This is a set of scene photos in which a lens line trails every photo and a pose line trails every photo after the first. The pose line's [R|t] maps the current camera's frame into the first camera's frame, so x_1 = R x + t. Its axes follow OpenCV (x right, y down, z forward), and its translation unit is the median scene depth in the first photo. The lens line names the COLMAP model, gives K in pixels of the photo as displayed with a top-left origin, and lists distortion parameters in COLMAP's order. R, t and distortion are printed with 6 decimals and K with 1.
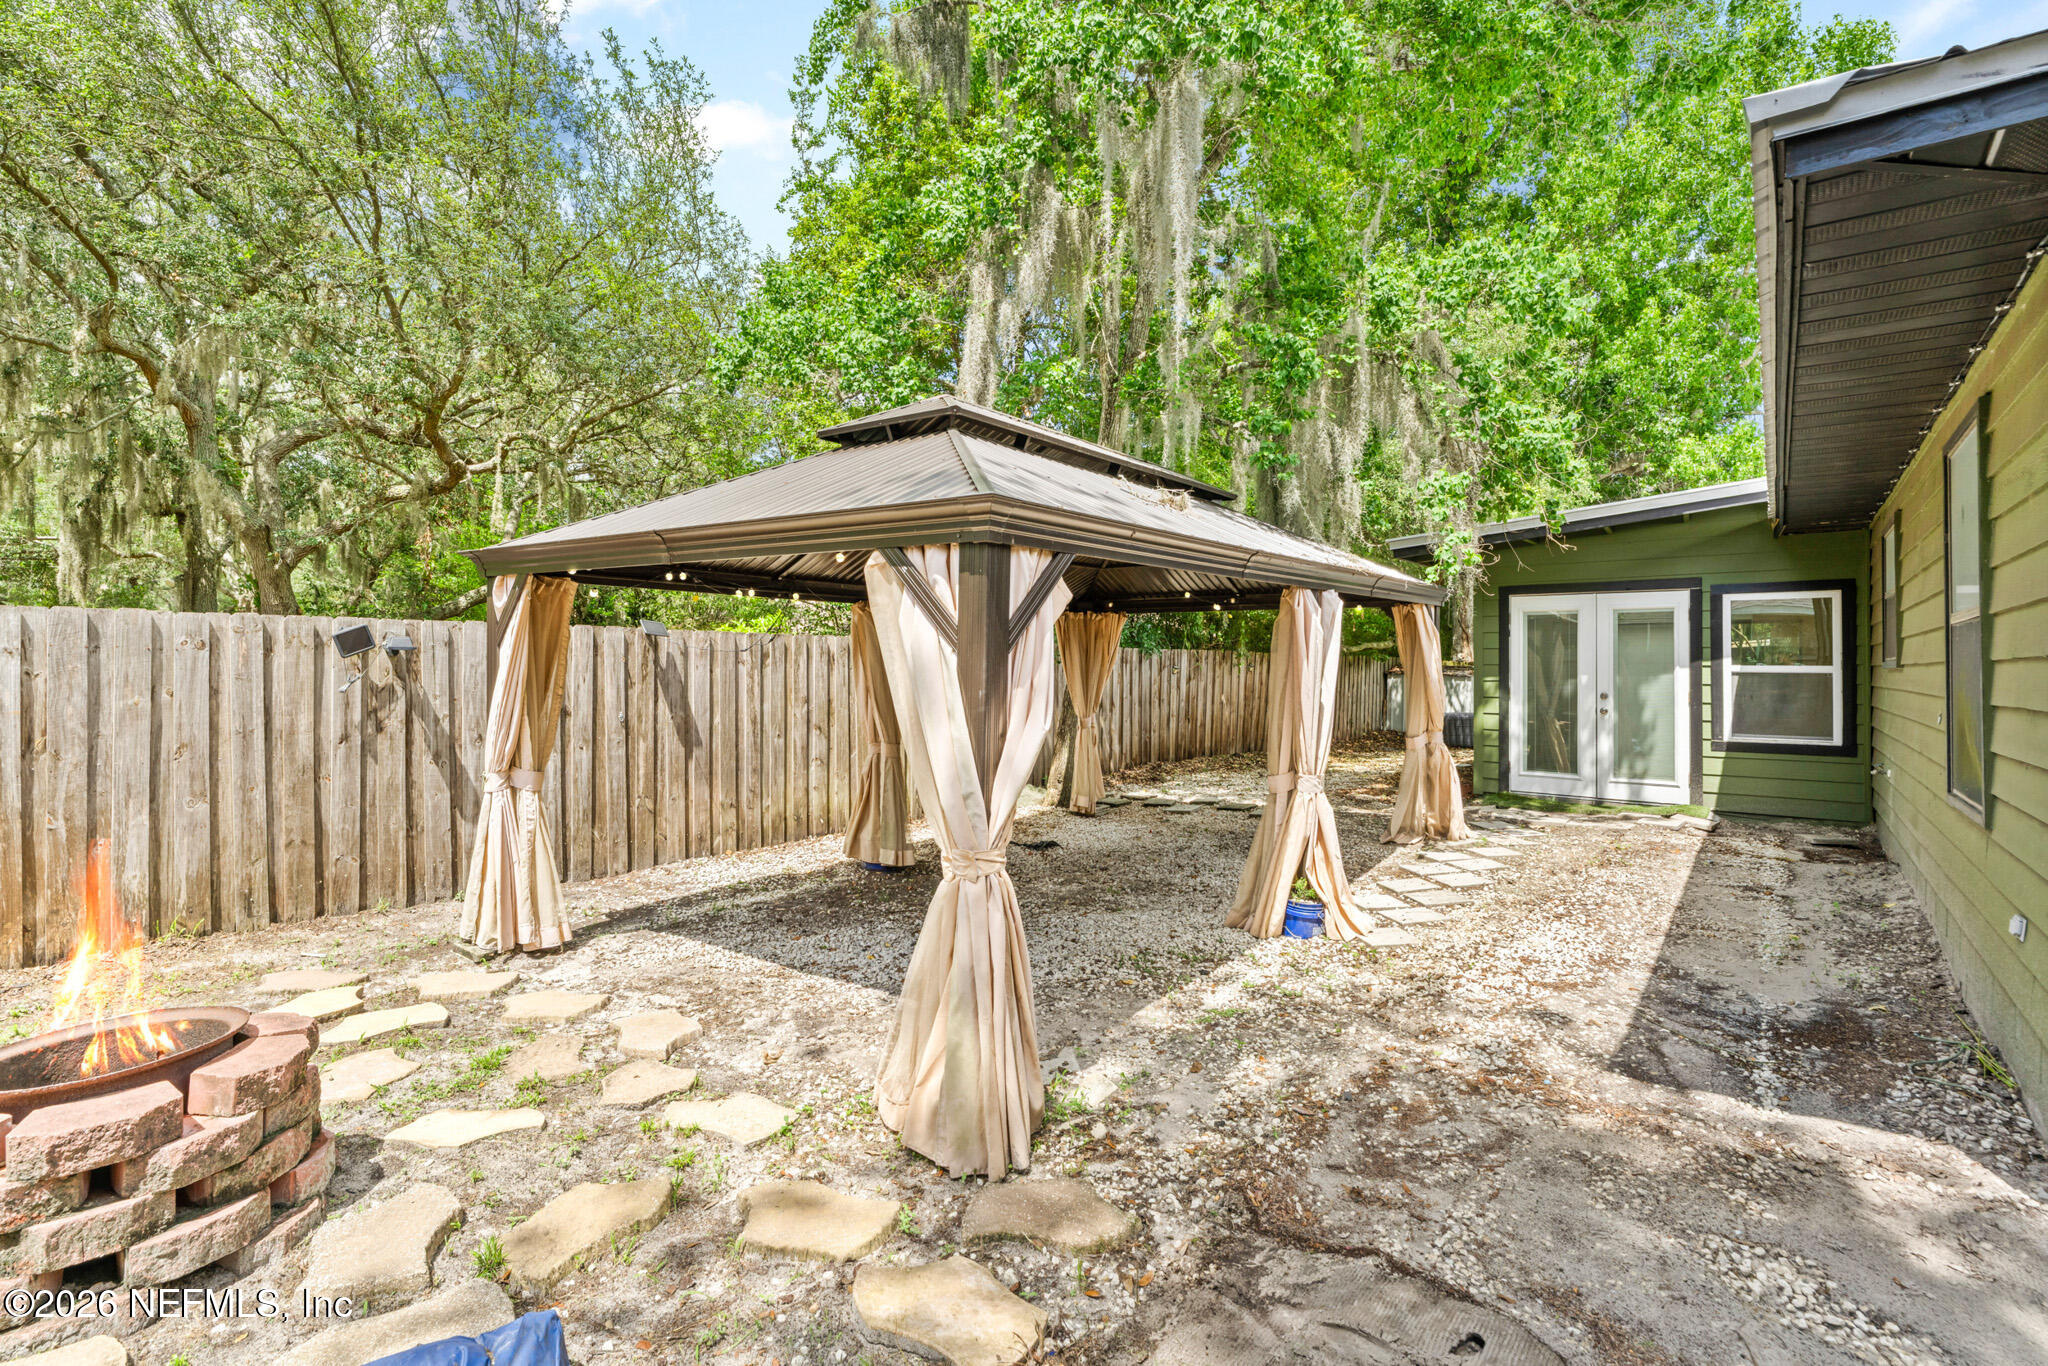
lens RADIAL K [[941.6, 0, 1031.5], [0, 941.6, 669.8], [0, 0, 1]] dist [-0.003278, -0.000180]
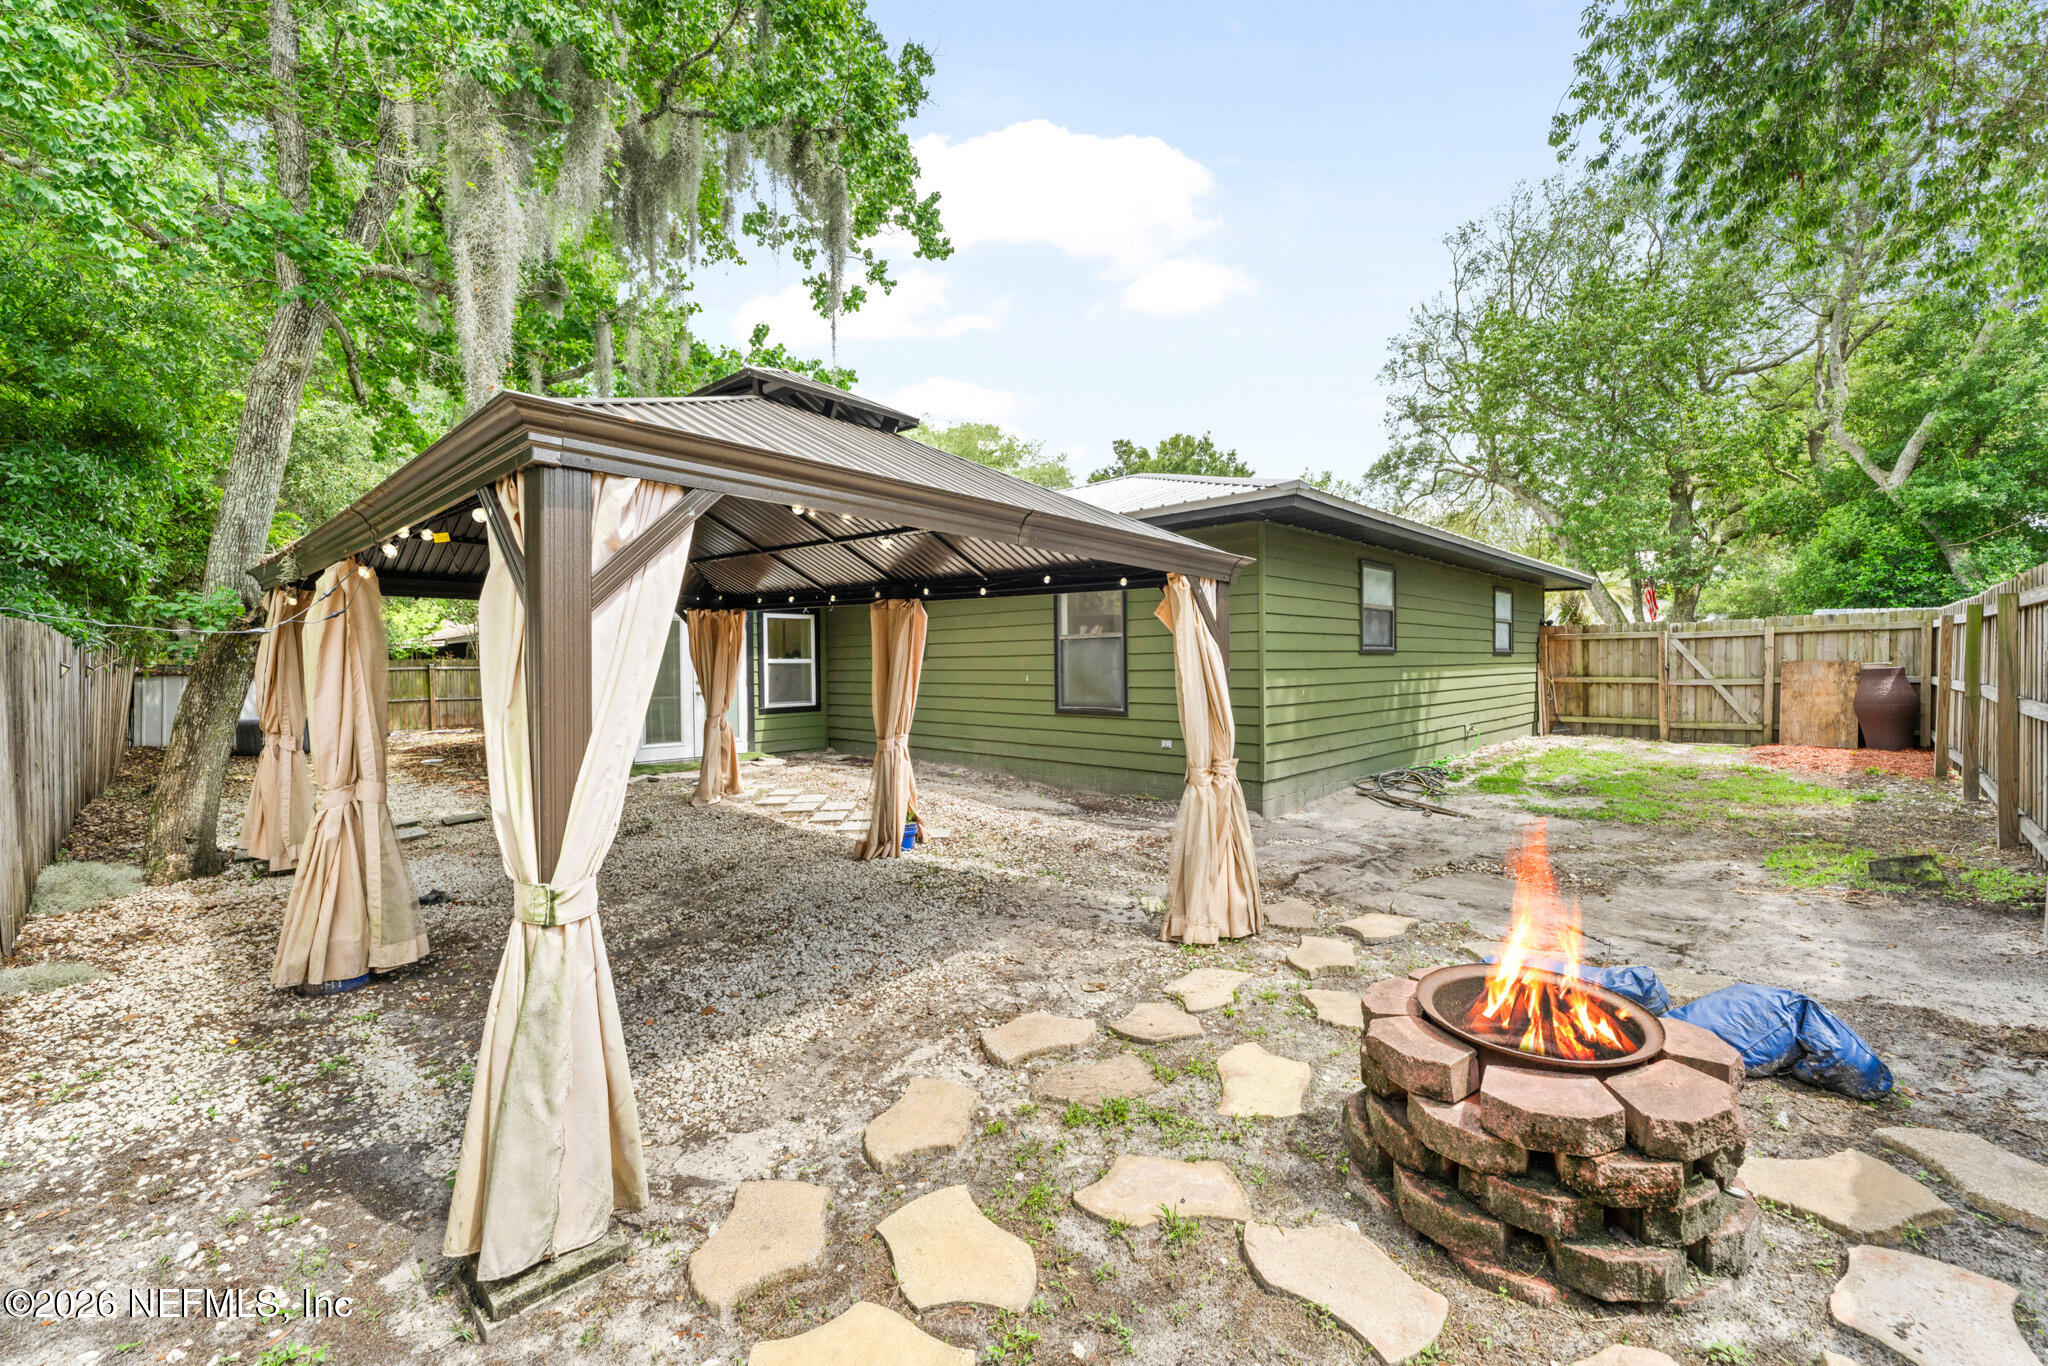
lens RADIAL K [[840.1, 0, 1030.5], [0, 840.1, 676.7], [0, 0, 1]] dist [0.000886, 0.000018]
pose [[0.083040, -0.020163, 0.996342, -1.035006], [0.009495, 0.999766, 0.019441, 0.003755], [-0.996501, 0.007846, 0.083212, 0.776969]]
